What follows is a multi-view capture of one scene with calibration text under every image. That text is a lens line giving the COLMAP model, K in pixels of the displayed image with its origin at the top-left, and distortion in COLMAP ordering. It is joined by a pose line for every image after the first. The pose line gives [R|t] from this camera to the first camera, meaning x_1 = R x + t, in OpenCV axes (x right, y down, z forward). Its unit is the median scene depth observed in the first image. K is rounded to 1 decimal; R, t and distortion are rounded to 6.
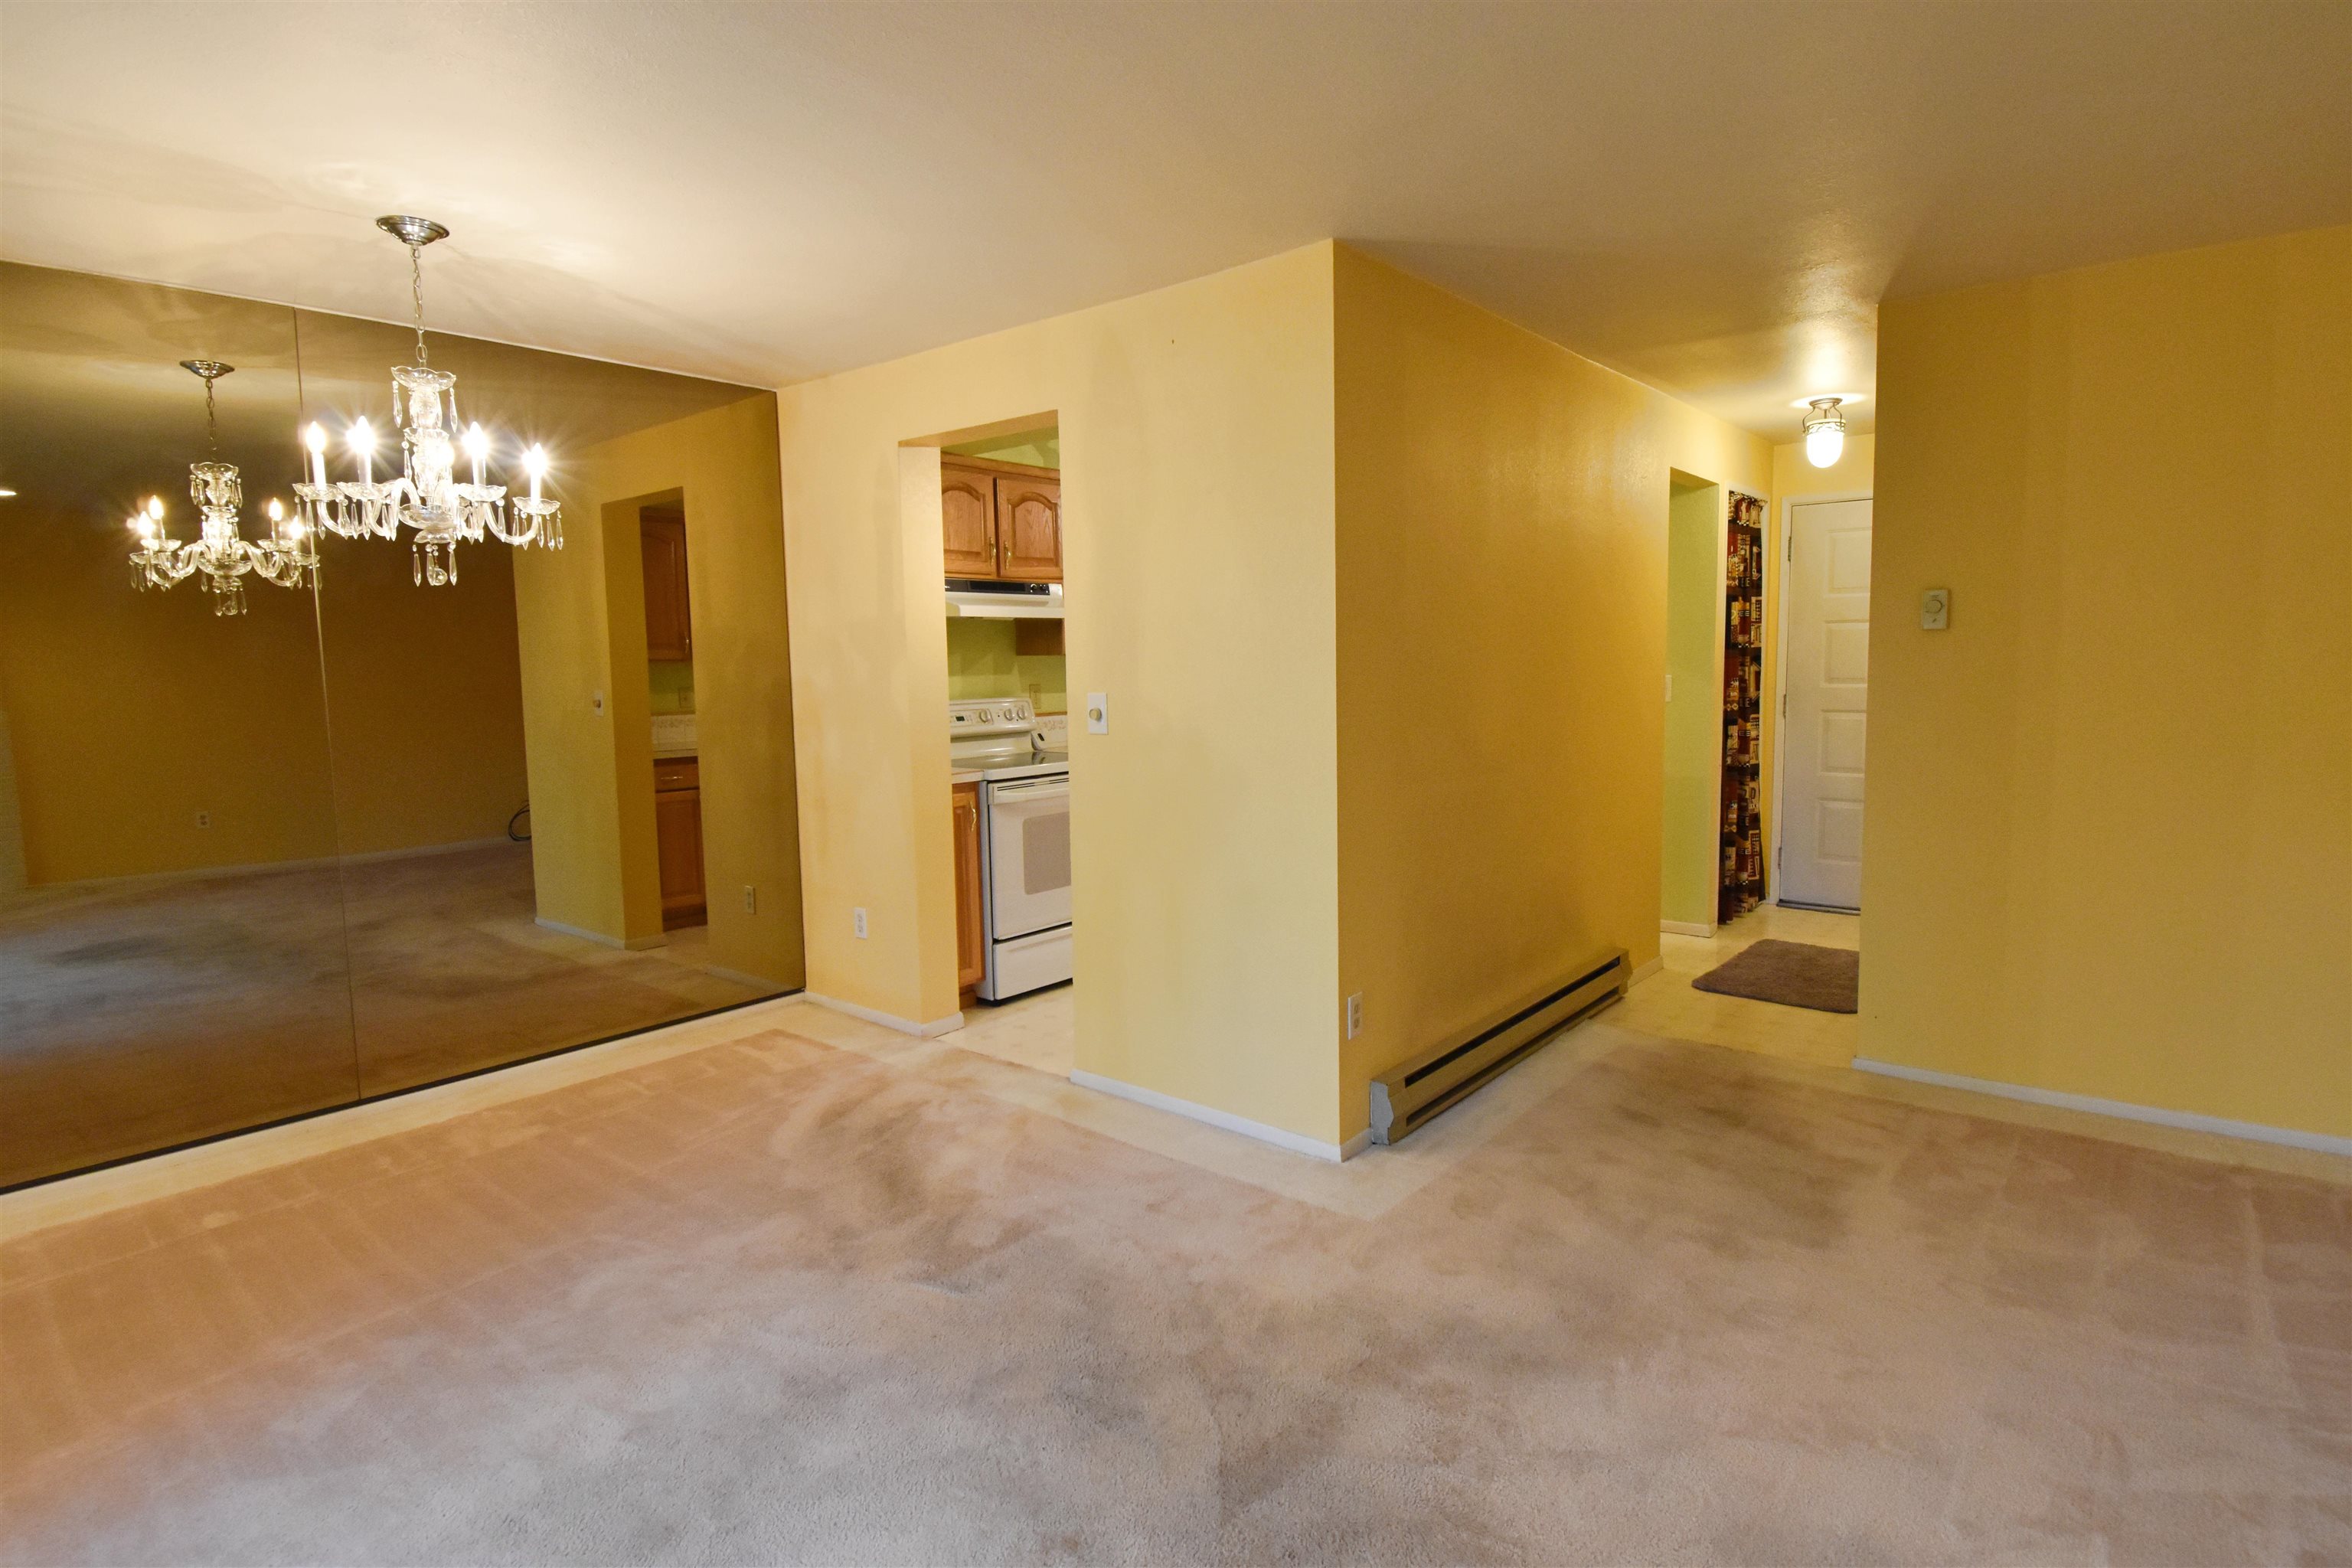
lens RADIAL K [[1185.7, 0, 1183.0], [0, 1185.7, 774.3], [0, 0, 1]] dist [0.015971, -0.027652]
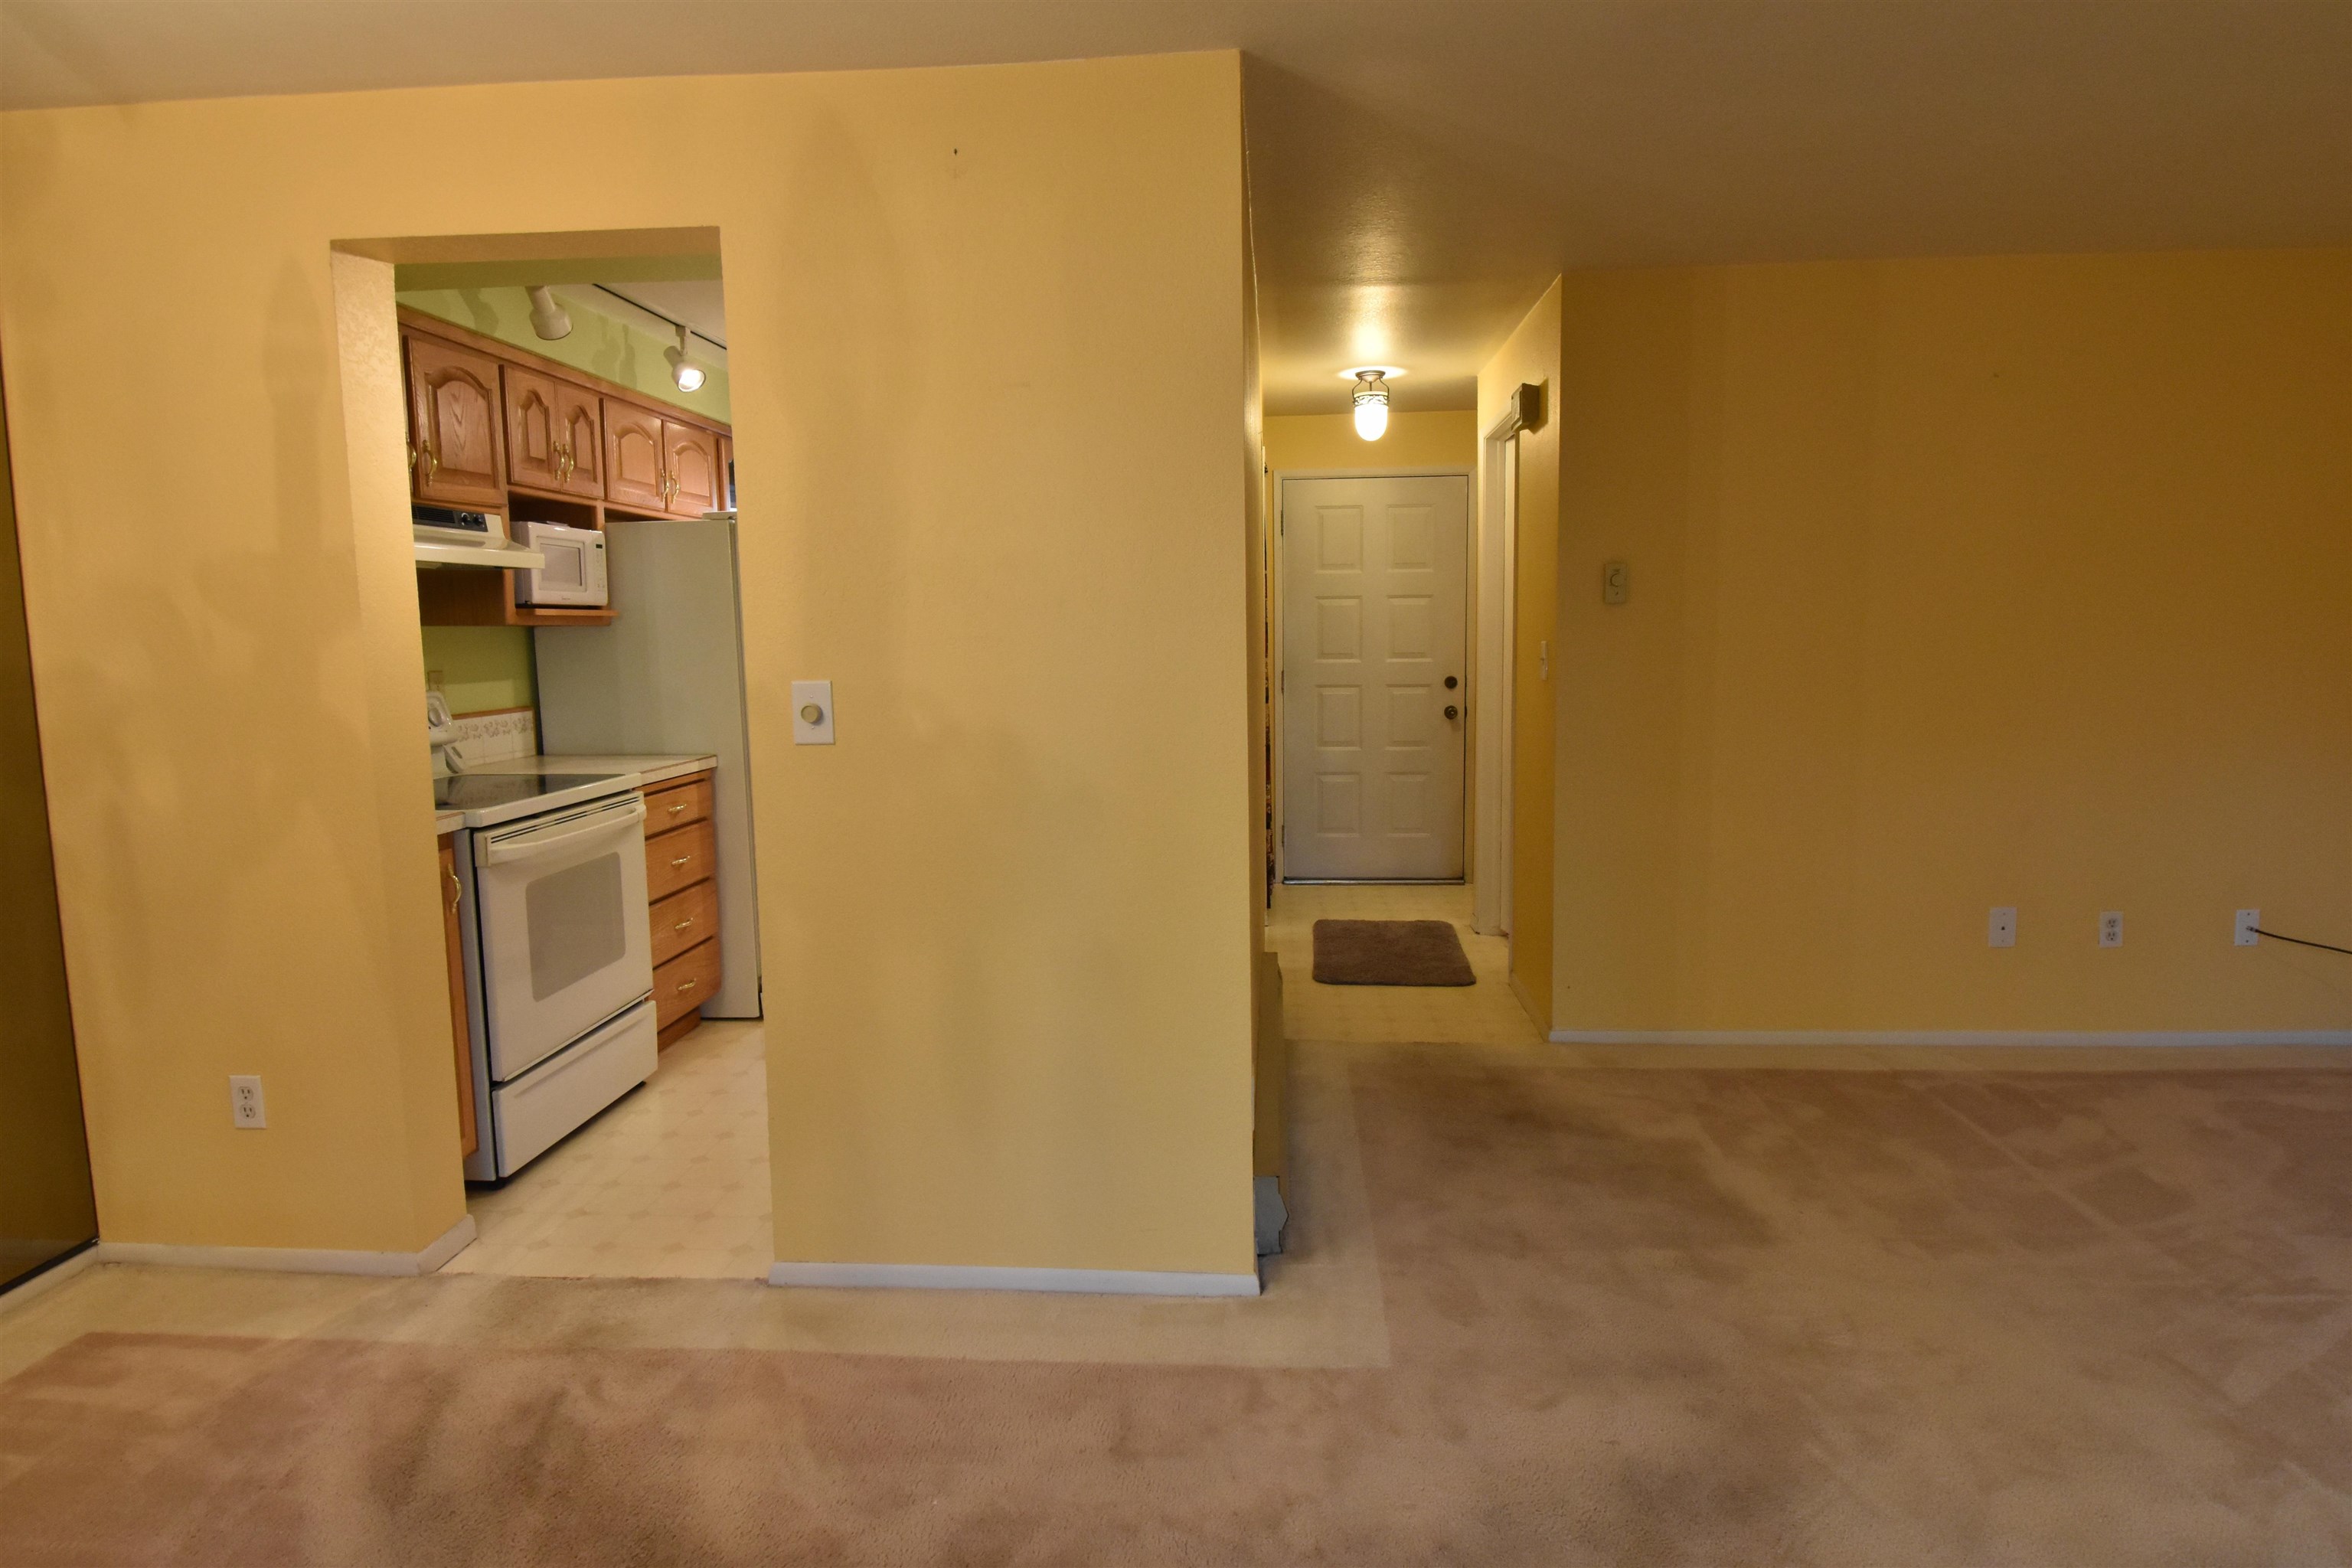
lens RADIAL K [[1274.5, 0, 1176.9], [0, 1274.5, 766.1], [0, 0, 1]] dist [0.021616, -0.032517]
pose [[0.813605, -0.057628, 0.578555, -0.277800], [0.055877, 0.998220, 0.020851, -0.021933], [-0.578727, 0.015363, 0.815377, 0.279481]]
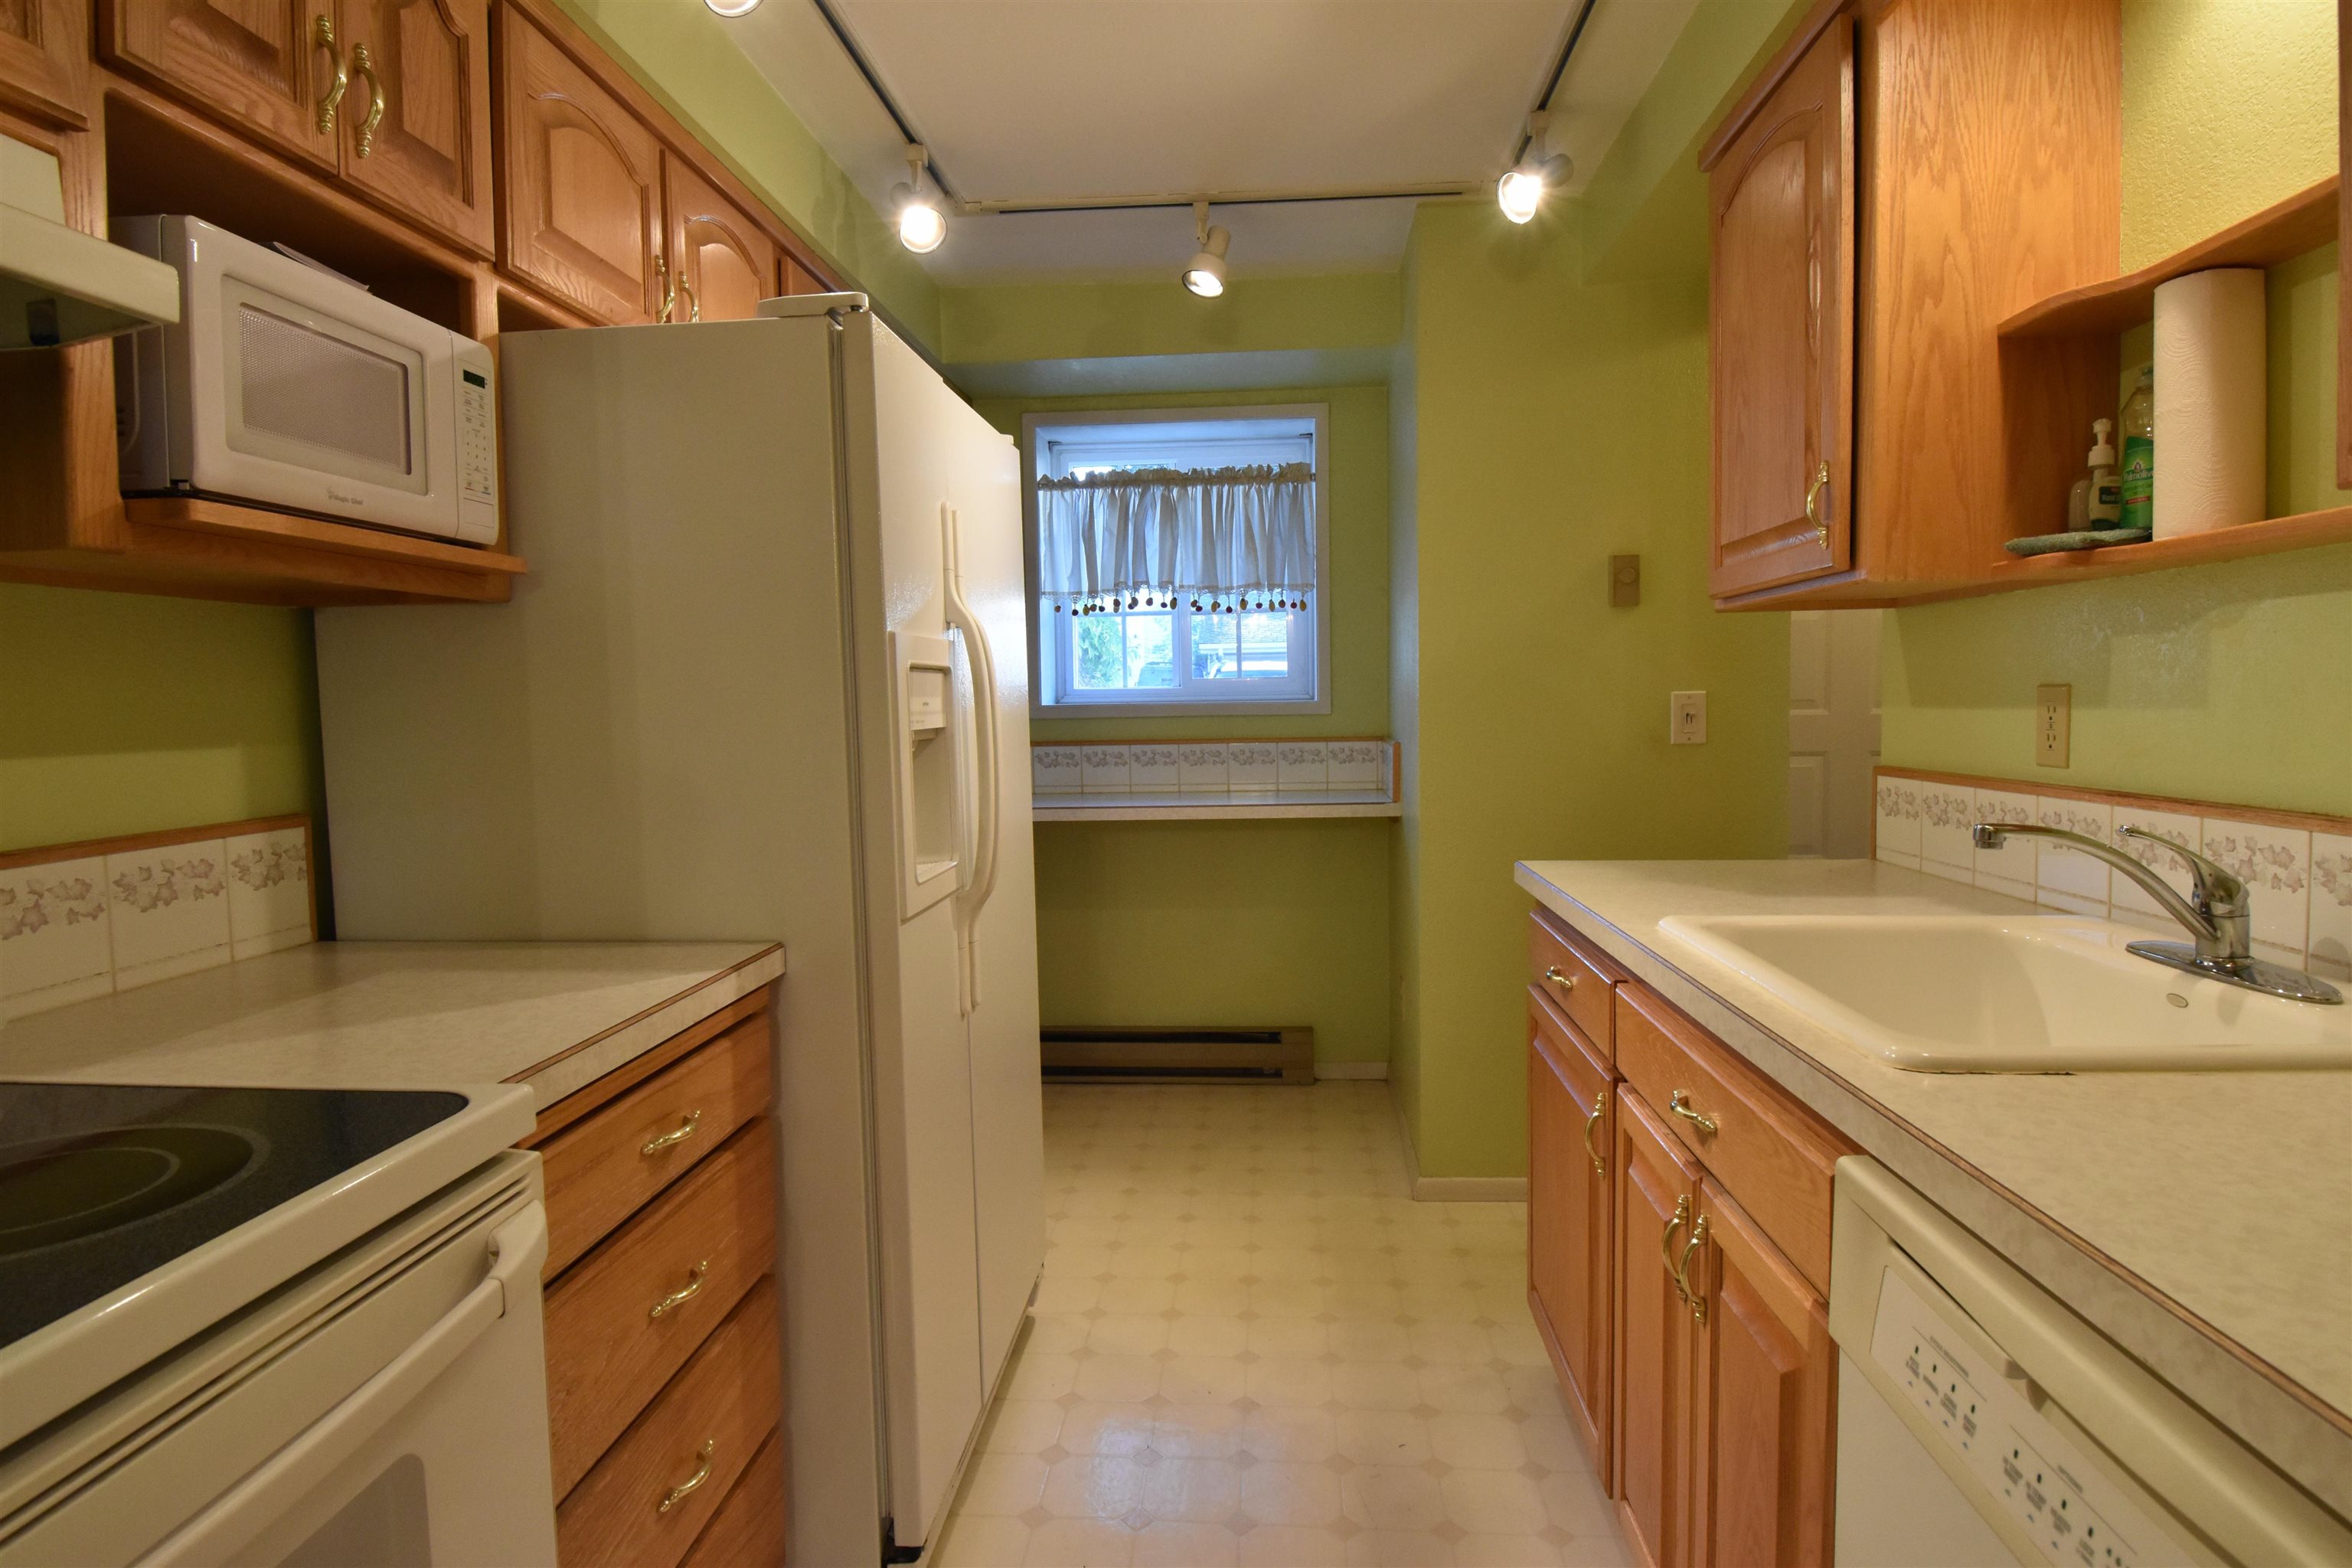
lens RADIAL K [[1211.7, 0, 1180.6], [0, 1211.7, 763.3], [0, 0, 1]] dist [0.022448, -0.029757]
pose [[0.812690, -0.028952, 0.581976, -0.090724], [0.060476, 0.997562, -0.034824, -0.066439], [-0.579549, 0.063497, 0.812460, 0.991785]]
